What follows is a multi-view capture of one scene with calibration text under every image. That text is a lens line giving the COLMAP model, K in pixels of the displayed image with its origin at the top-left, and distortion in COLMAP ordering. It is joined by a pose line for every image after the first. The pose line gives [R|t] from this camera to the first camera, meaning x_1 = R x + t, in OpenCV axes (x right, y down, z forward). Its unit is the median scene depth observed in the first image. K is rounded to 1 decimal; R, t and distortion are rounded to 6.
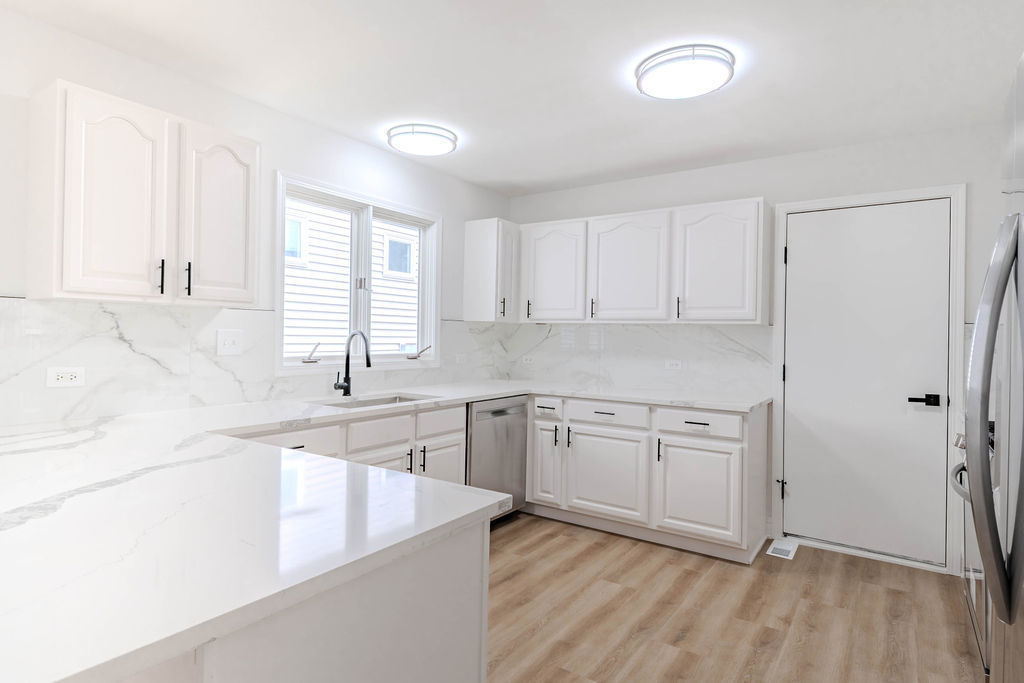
lens RADIAL K [[560.9, 0, 508.0], [0, 560.9, 342.7], [0, 0, 1]] dist [0.020571, -0.000618]
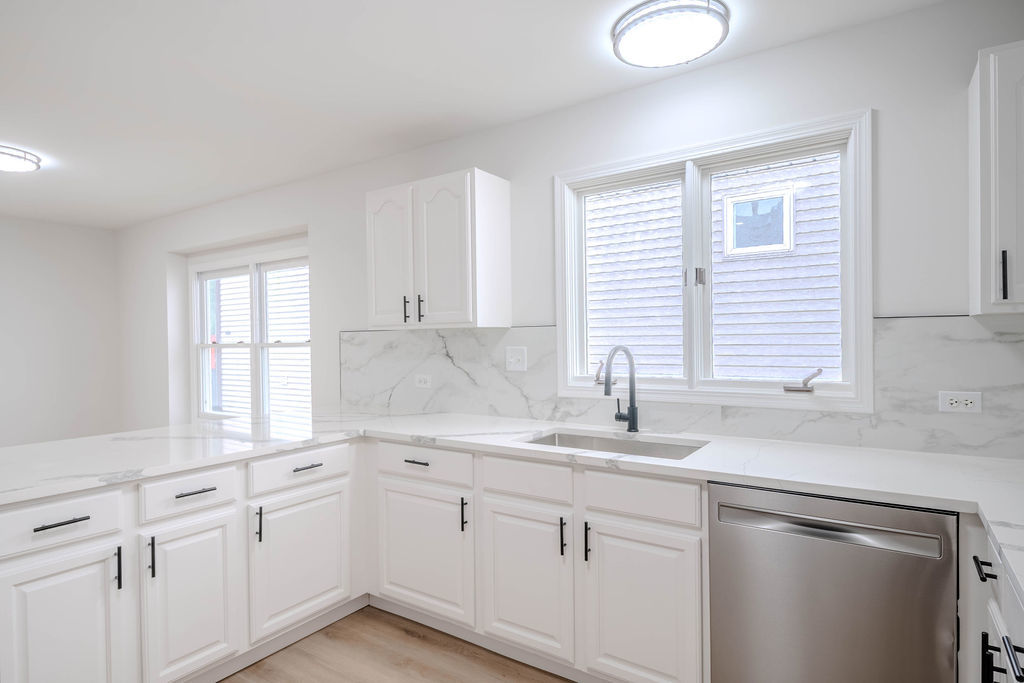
lens RADIAL K [[560.9, 0, 508.0], [0, 560.9, 342.7], [0, 0, 1]] dist [0.020571, -0.000618]
pose [[0.000733, -0.013685, -0.999906, 0.513425], [-0.002155, 0.999904, -0.013686, -0.015572], [0.999997, 0.002165, 0.000703, 0.911471]]
